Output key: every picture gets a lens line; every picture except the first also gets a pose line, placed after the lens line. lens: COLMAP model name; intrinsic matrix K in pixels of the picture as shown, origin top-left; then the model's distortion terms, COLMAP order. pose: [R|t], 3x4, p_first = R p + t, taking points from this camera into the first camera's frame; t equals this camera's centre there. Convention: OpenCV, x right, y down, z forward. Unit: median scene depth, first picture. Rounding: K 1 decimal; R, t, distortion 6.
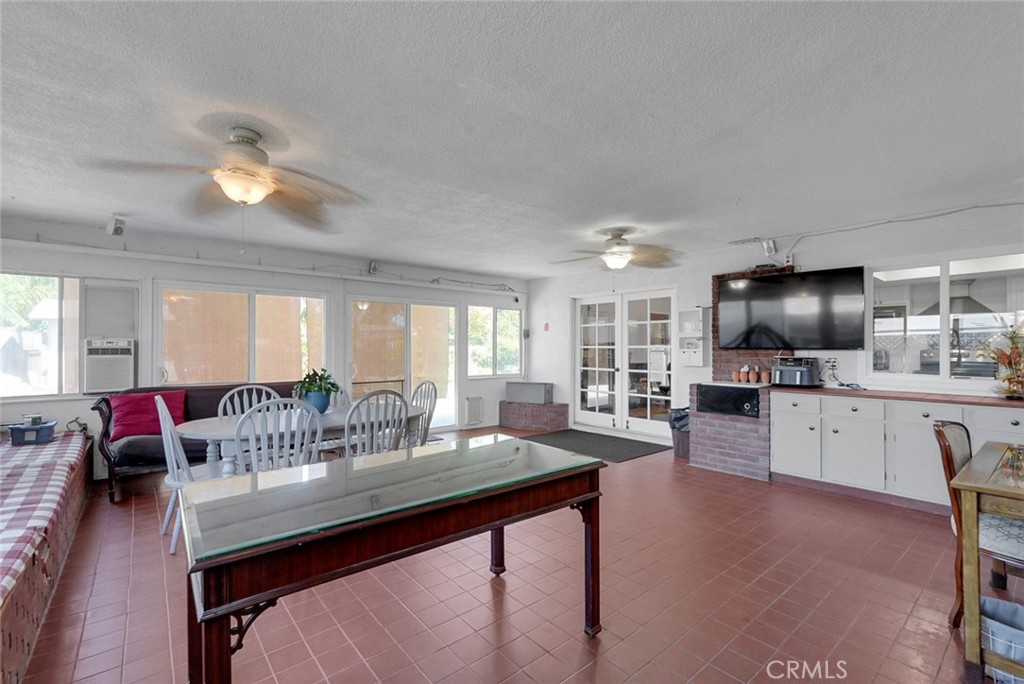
lens RADIAL K [[467.7, 0, 508.0], [0, 467.7, 344.1], [0, 0, 1]] dist [-0.012962, 0.001118]
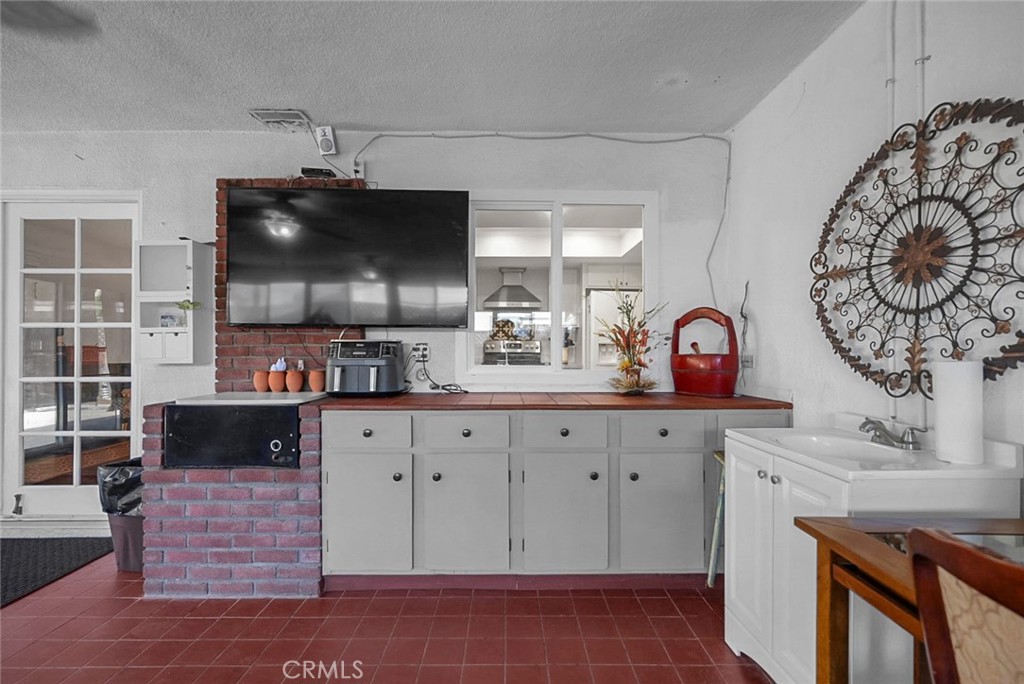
lens RADIAL K [[467.7, 0, 508.0], [0, 467.7, 344.1], [0, 0, 1]] dist [-0.012962, 0.001118]
pose [[0.651021, 0.007088, 0.759026, 0.300939], [-0.003473, 0.999974, -0.006359, 0.033608], [-0.759051, 0.001503, 0.651029, 0.505587]]
